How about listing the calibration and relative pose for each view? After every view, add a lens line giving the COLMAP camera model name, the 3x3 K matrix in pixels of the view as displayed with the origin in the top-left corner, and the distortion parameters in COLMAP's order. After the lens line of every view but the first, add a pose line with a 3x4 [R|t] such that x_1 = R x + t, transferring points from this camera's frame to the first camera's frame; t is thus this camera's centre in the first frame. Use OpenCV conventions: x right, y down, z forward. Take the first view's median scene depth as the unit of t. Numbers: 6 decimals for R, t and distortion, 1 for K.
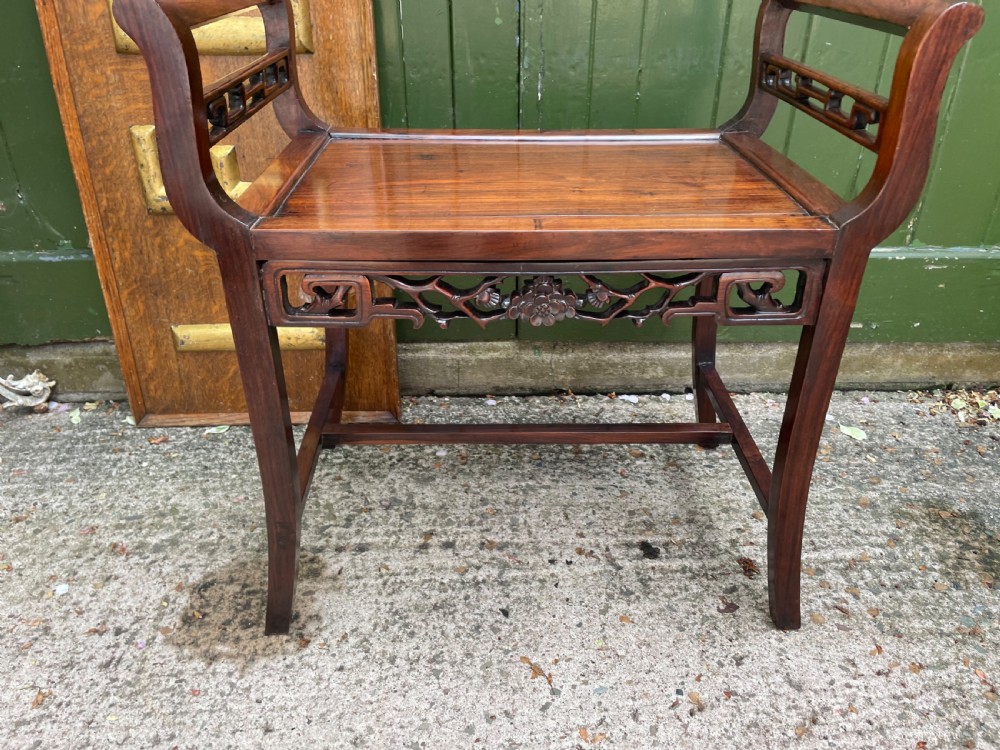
lens RADIAL K [[764.8, 0, 509.4], [0, 764.8, 376.3], [0, 0, 1]] dist [0.079600, -0.115167]
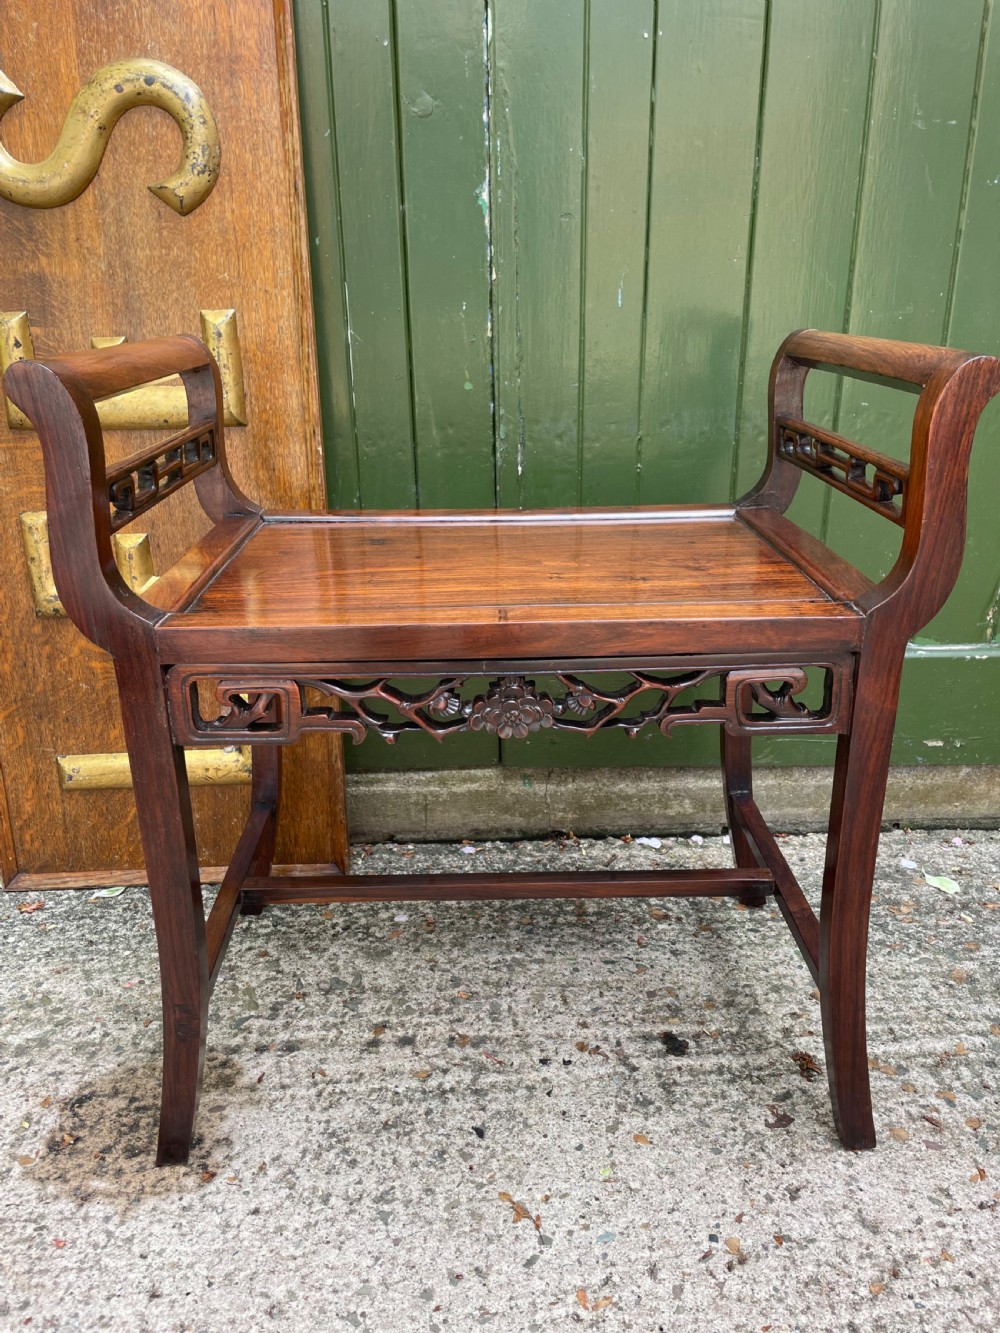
lens RADIAL K [[1019.5, 0, 508.5], [0, 1019.5, 658.7], [0, 0, 1]] dist [0.079600, -0.115167]
pose [[0.999864, -0.015843, -0.004571, 0.030650], [0.014865, 0.986022, -0.165949, 0.019918], [0.007136, 0.165858, 0.986124, -0.051146]]
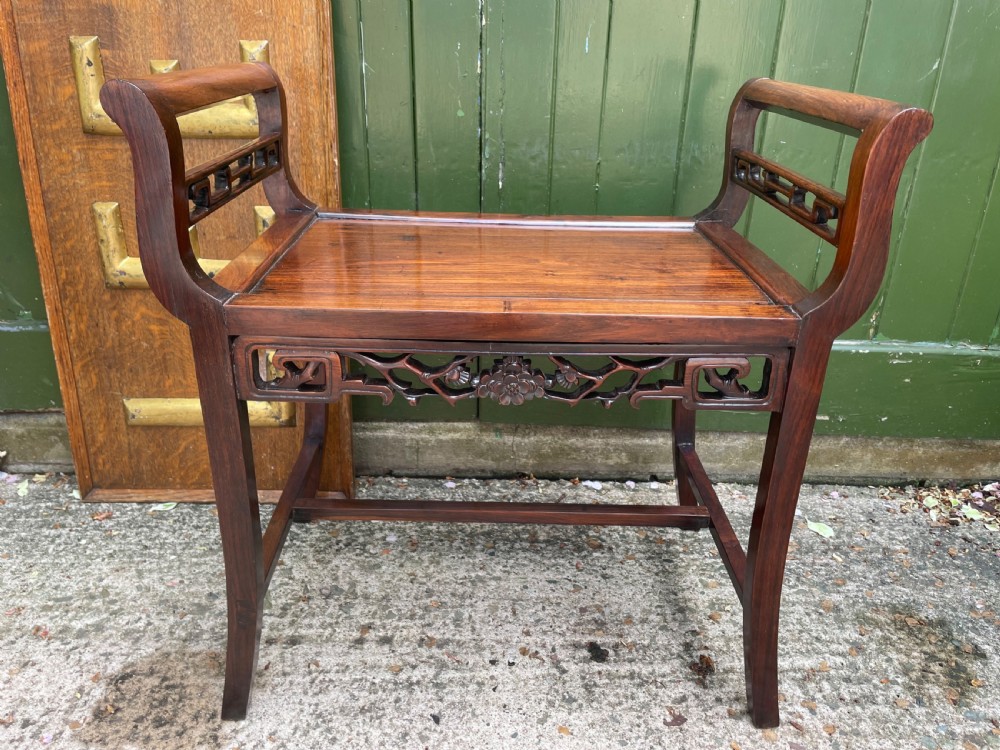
lens RADIAL K [[764.8, 0, 508.9], [0, 764.8, 366.2], [0, 0, 1]] dist [0.079600, -0.115167]
pose [[0.999574, 0.028235, -0.007406, 0.069482], [-0.028862, 0.993931, -0.106150, -0.018978], [0.004364, 0.106319, 0.994323, 0.019173]]
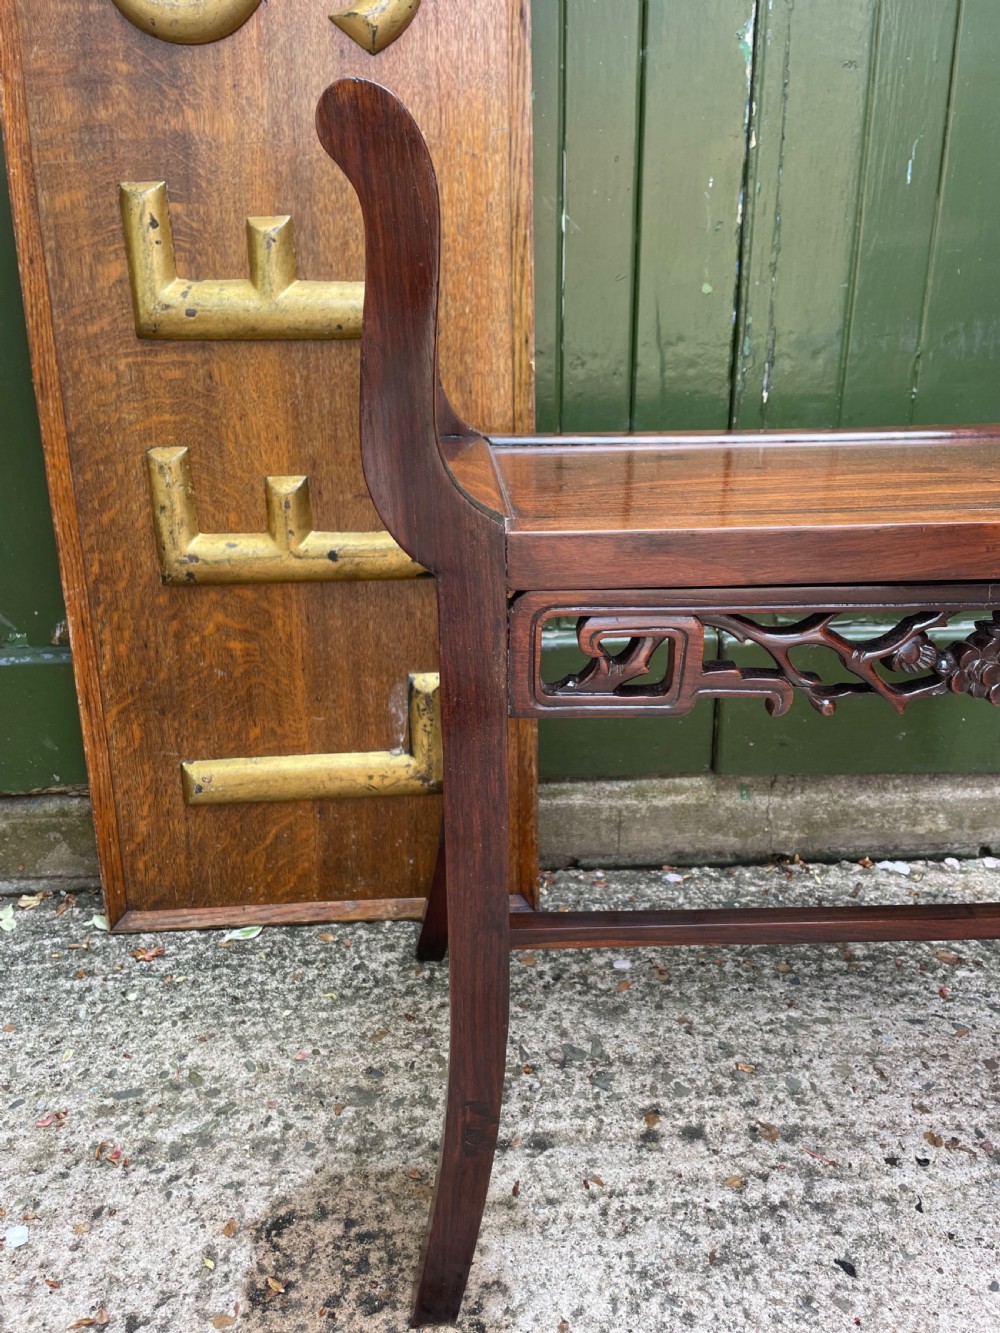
lens RADIAL K [[1019.5, 0, 497.9], [0, 1019.5, 673.5], [0, 0, 1]] dist [0.079600, -0.115167]
pose [[0.999687, -0.022428, 0.011062, -0.221972], [0.024050, 0.983473, -0.179448, 0.021663], [-0.006855, 0.179658, 0.983705, 0.199725]]
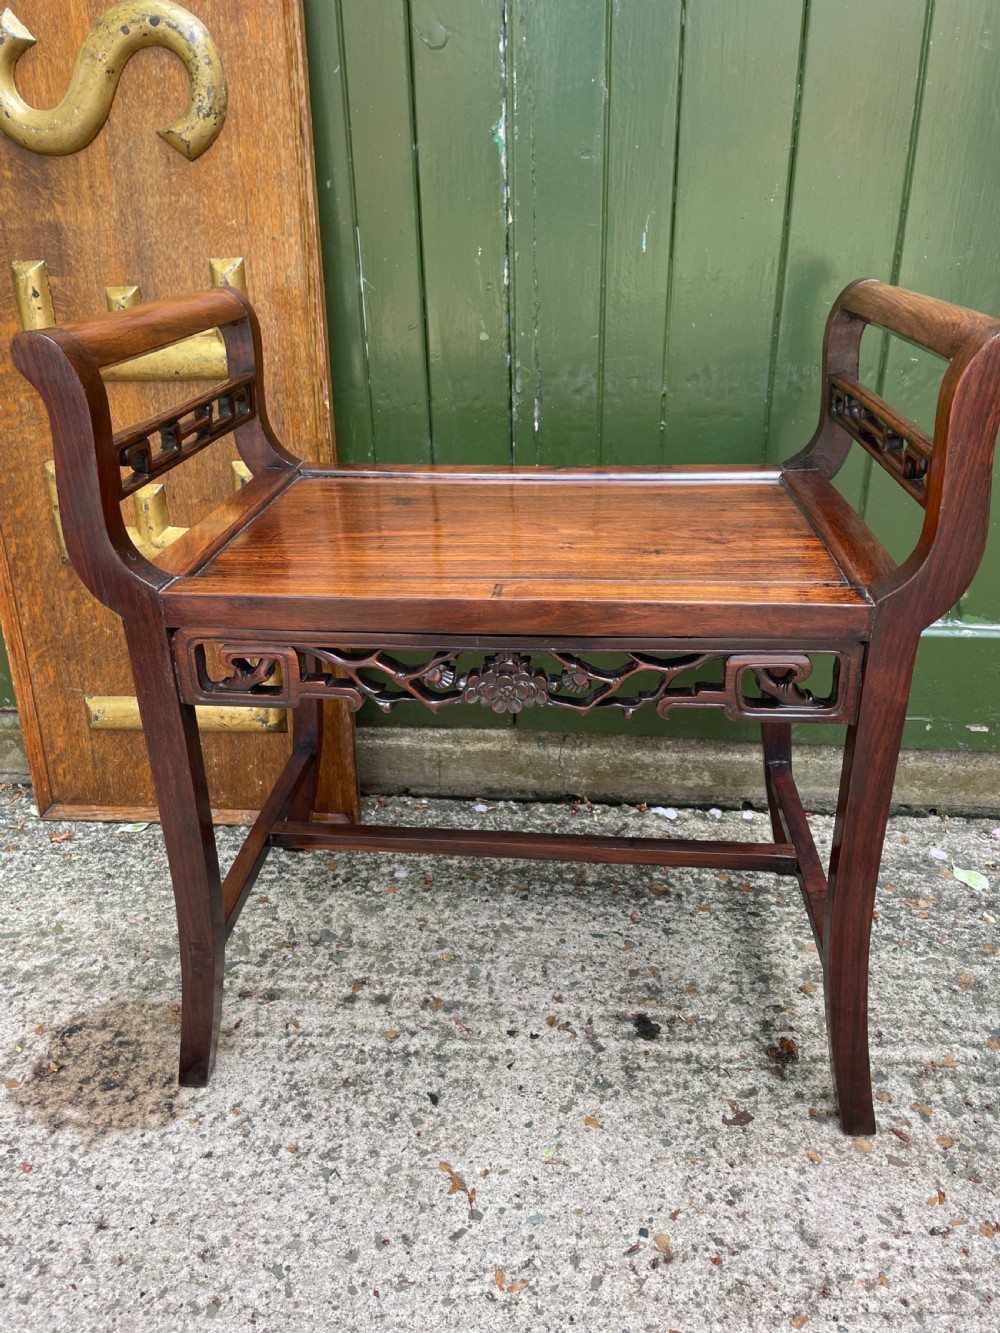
lens RADIAL K [[1019.5, 0, 494.3], [0, 1019.5, 663.2], [0, 0, 1]] dist [0.079600, -0.115167]
pose [[0.990776, 0.031627, -0.131765, 0.154763], [-0.043418, 0.995209, -0.087601, -0.028100], [0.128363, 0.092514, 0.987403, -0.024675]]
